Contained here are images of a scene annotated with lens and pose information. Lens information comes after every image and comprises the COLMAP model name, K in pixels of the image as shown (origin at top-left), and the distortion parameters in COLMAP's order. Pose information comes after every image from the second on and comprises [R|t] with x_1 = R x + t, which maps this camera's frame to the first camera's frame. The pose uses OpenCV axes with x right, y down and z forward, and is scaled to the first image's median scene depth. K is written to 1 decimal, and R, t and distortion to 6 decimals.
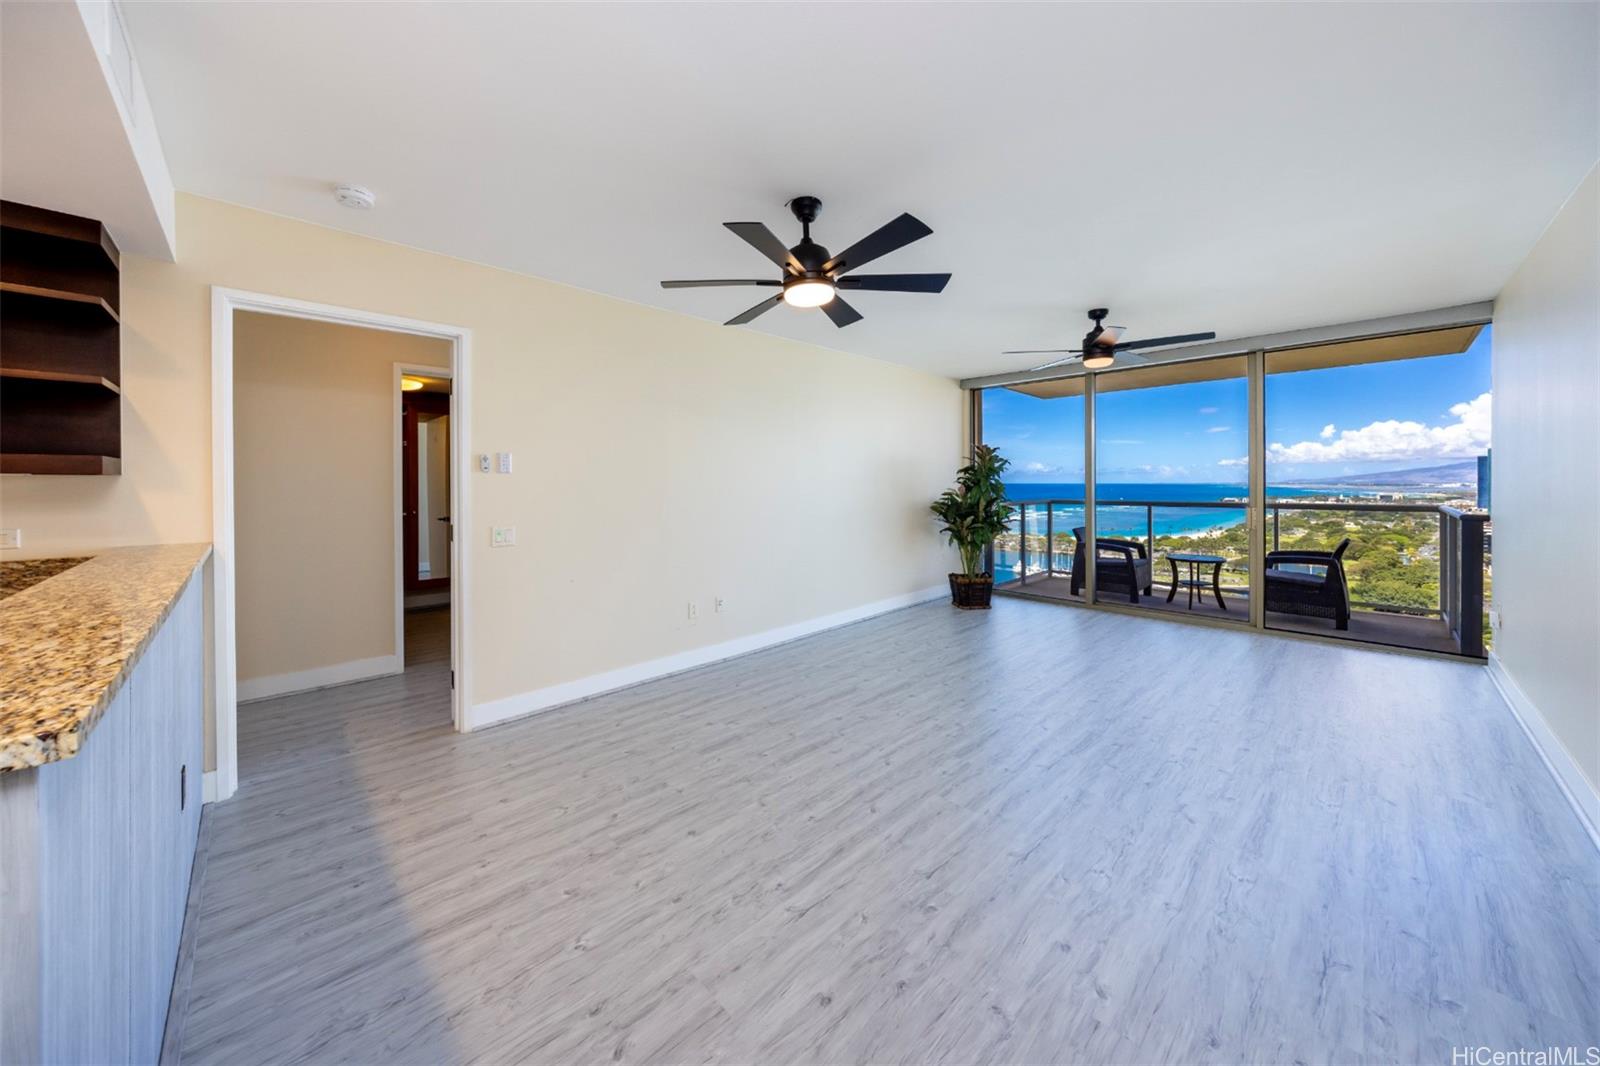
lens RADIAL K [[555.6, 0, 806.8], [0, 555.6, 477.8], [0, 0, 1]] dist [0.005722, -0.001285]
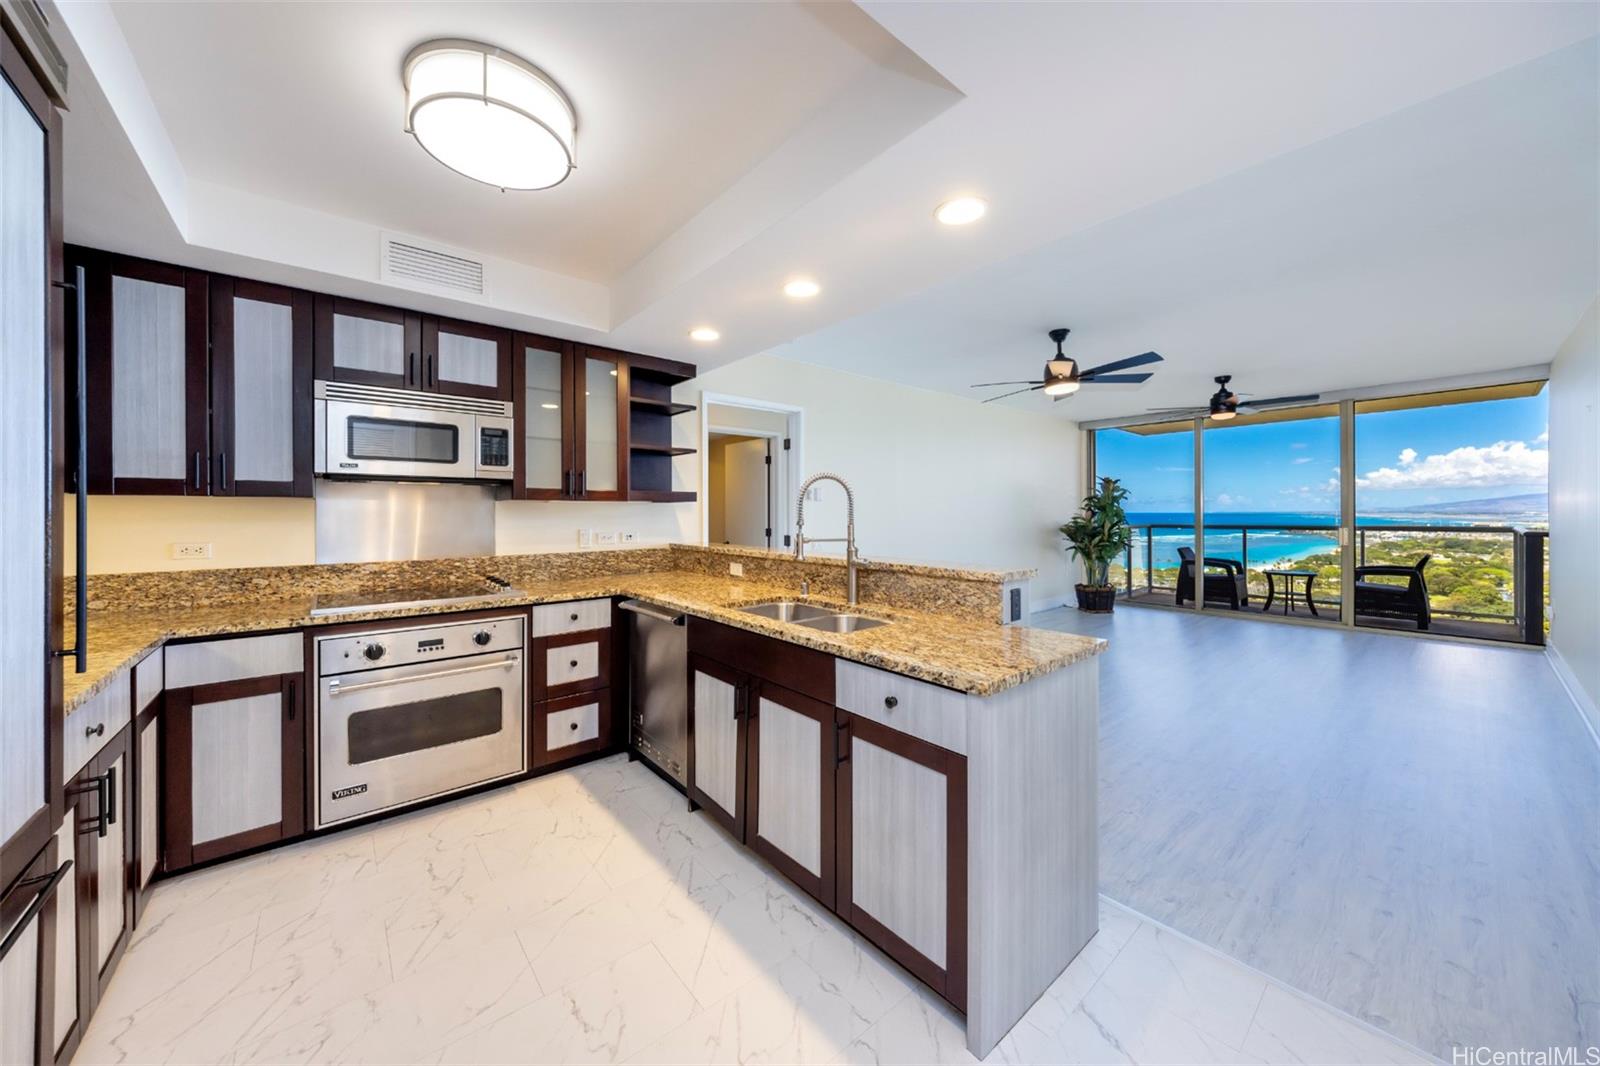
lens RADIAL K [[555.6, 0, 816.6], [0, 555.6, 510.5], [0, 0, 1]] dist [0.005722, -0.001285]
pose [[0.997776, -0.002600, -0.066604, -0.230508], [0.002904, 0.999986, 0.004467, 0.004509], [0.066592, -0.004650, 0.997769, -0.250019]]
